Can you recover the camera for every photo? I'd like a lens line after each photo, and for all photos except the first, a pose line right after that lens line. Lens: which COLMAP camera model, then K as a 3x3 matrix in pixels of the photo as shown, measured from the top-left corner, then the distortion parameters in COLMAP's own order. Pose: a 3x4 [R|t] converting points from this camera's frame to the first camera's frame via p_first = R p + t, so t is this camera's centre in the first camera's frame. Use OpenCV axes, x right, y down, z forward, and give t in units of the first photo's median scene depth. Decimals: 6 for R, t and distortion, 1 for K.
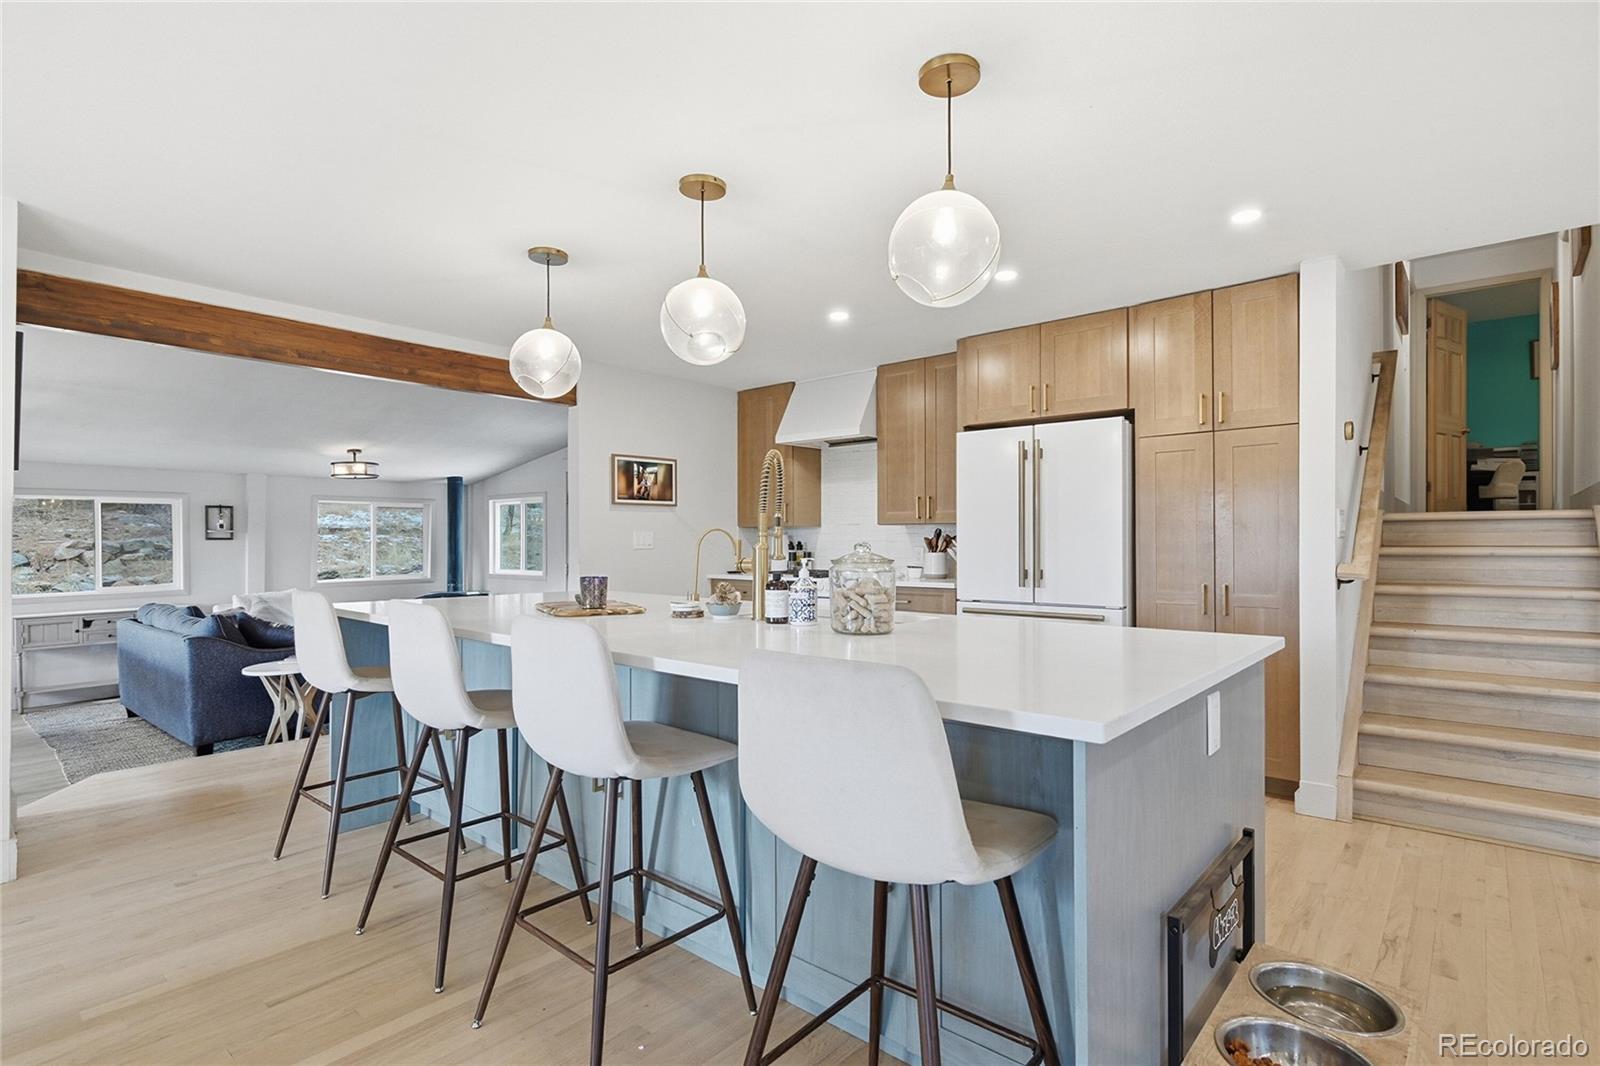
lens RADIAL K [[786.7, 0, 808.9], [0, 786.7, 538.1], [0, 0, 1]] dist [0.002507, 0.000422]
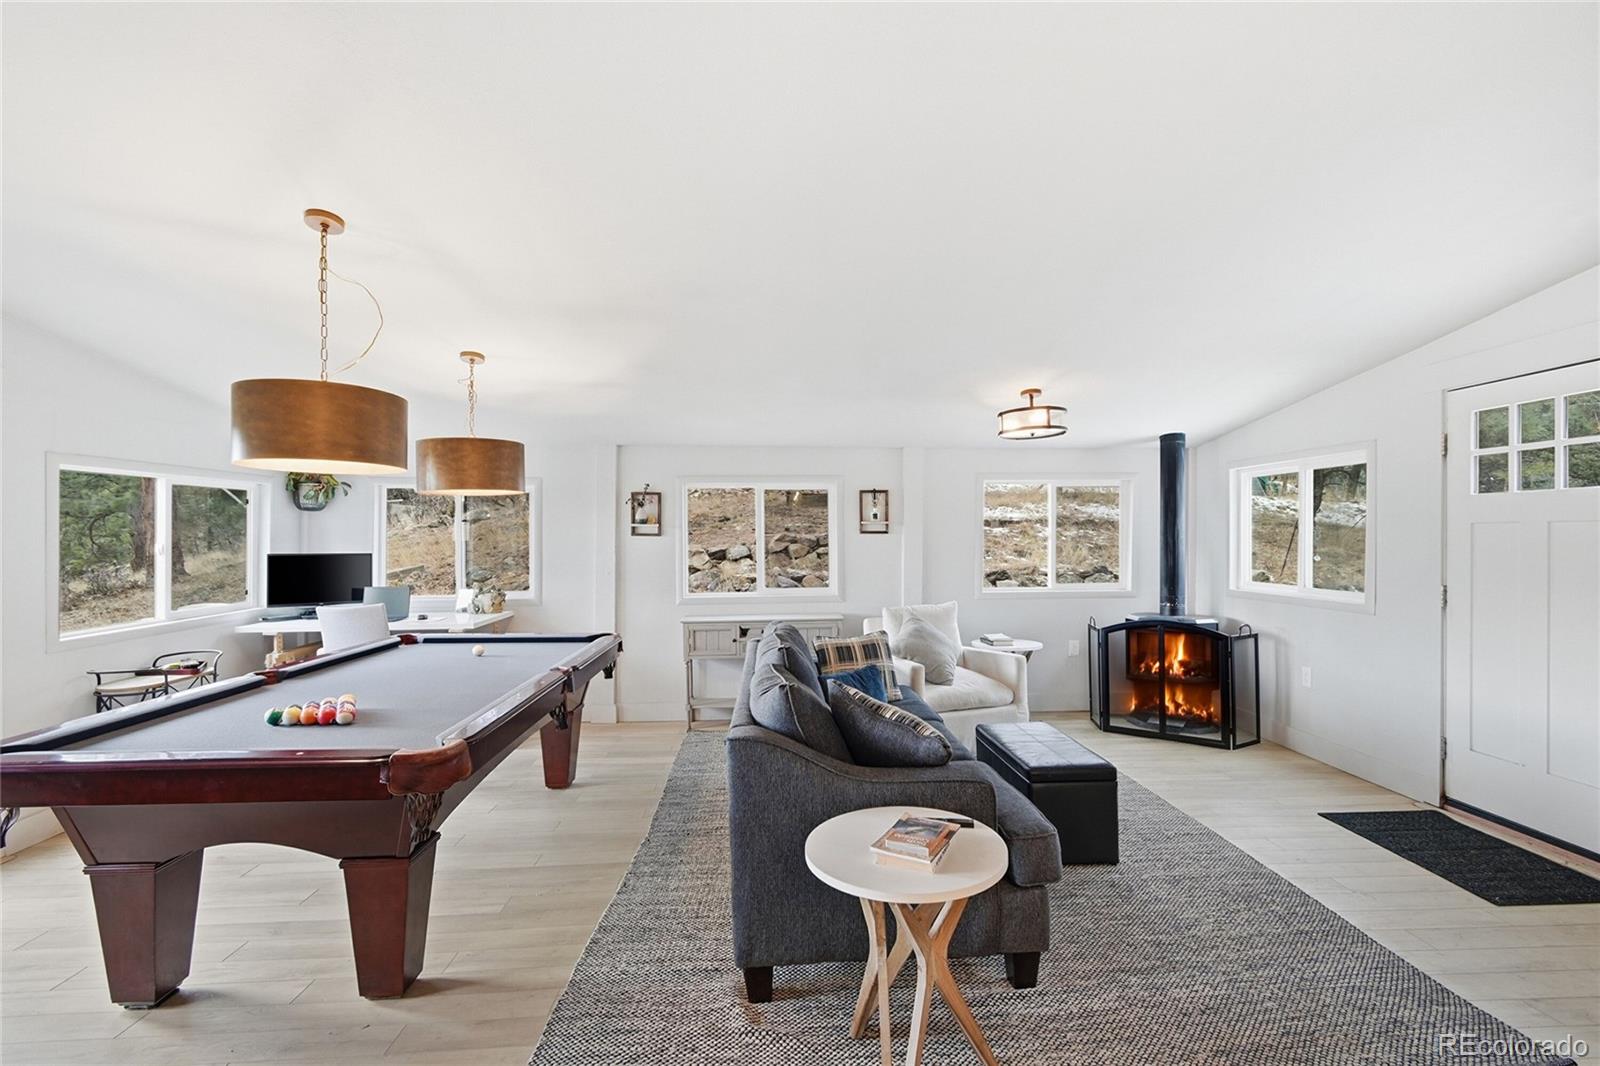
lens RADIAL K [[713.1, 0, 806.3], [0, 713.1, 541.8], [0, 0, 1]] dist [0.002803, 0.000175]
pose [[0.685899, 0.009189, -0.727639, -0.339589], [0.000959, 0.999908, 0.013531, 0.001100], [0.727696, -0.009978, 0.685827, 0.569320]]
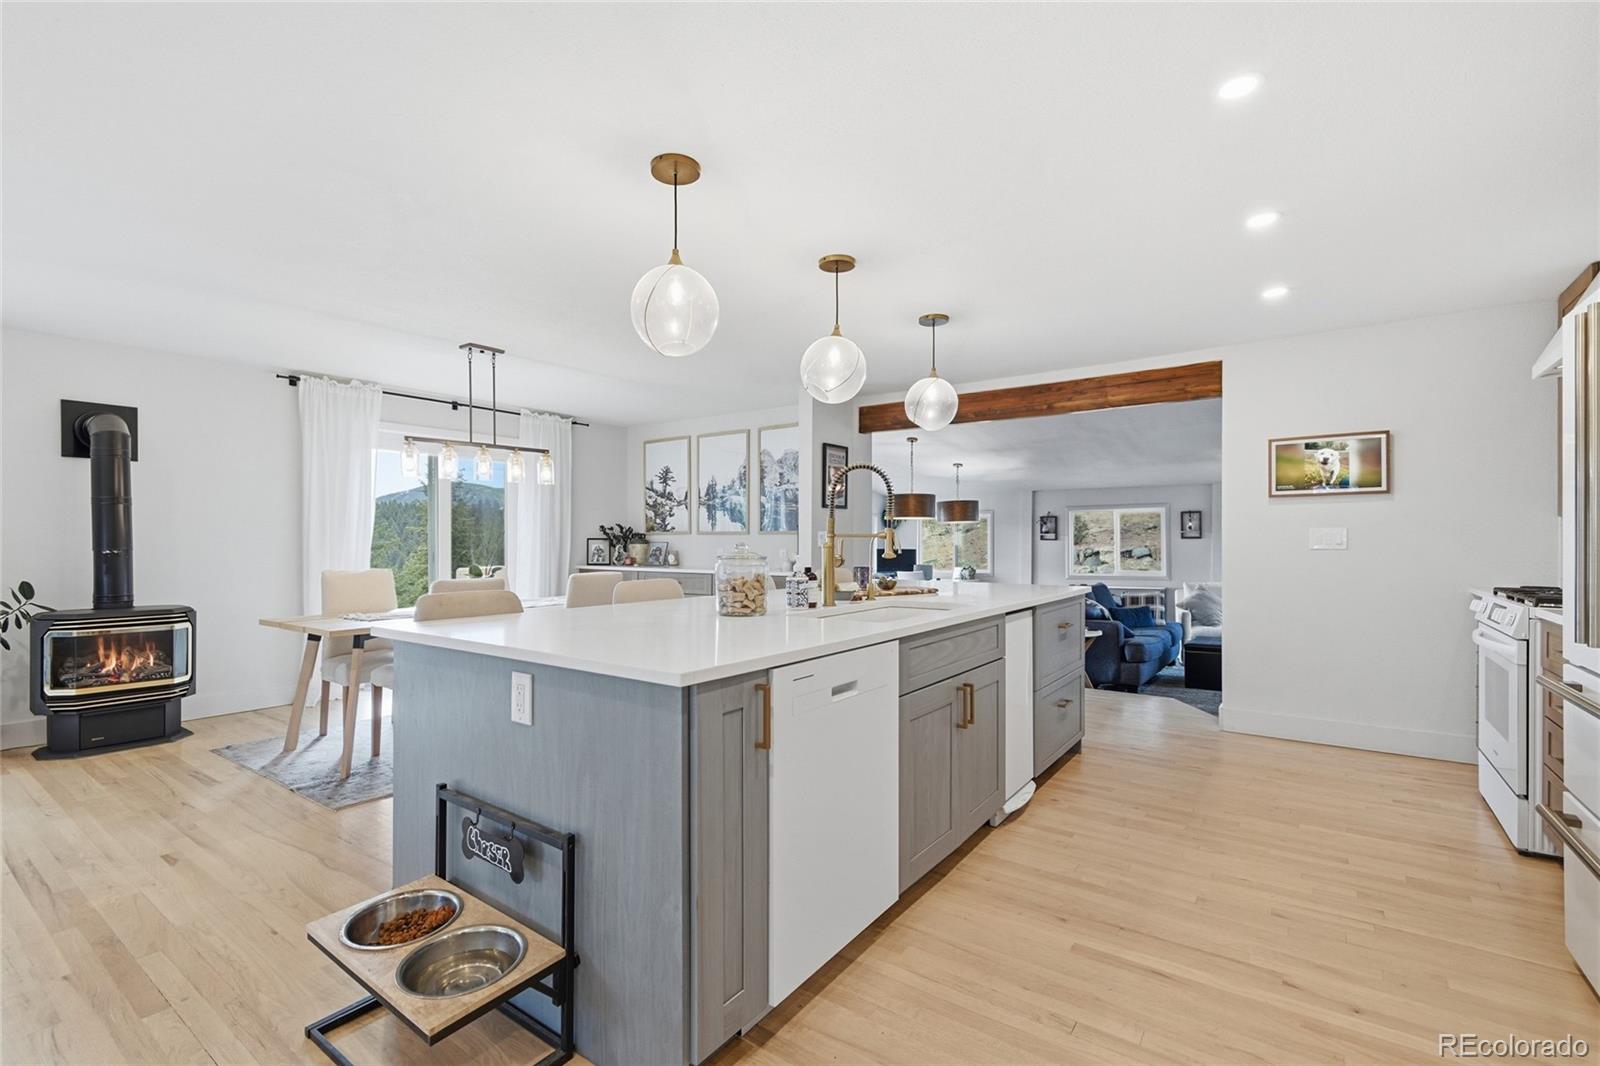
lens RADIAL K [[713.1, 0, 806.3], [0, 713.1, 541.8], [0, 0, 1]] dist [0.002803, 0.000175]
pose [[0.089934, 0.003378, -0.995942, 0.413869], [0.005214, 0.999979, 0.003863, 0.000246], [0.995934, -0.005540, 0.089915, 0.349347]]
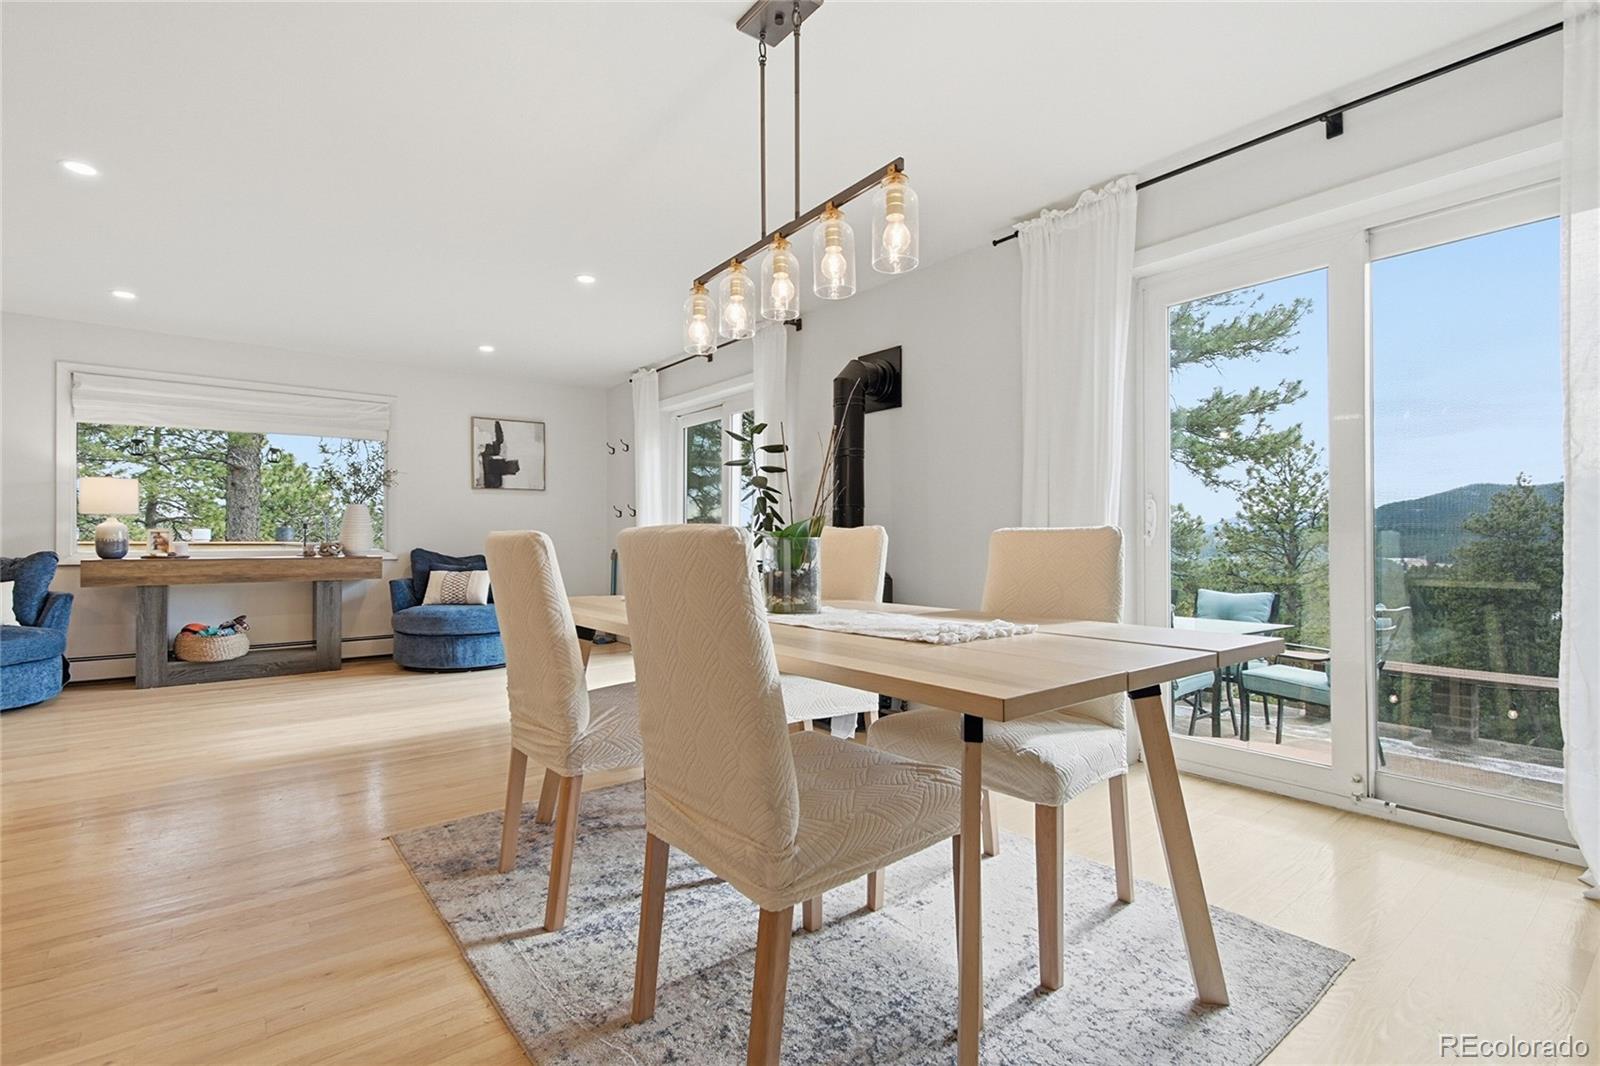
lens RADIAL K [[750.0, 0, 801.5], [0, 750.0, 538.3], [0, 0, 1]] dist [0.004398, 0.000326]
pose [[-0.982030, 0.003832, 0.188686, -0.377535], [0.002543, 0.999972, -0.007073, 0.037836], [-0.188708, -0.006466, -0.982012, 0.407008]]
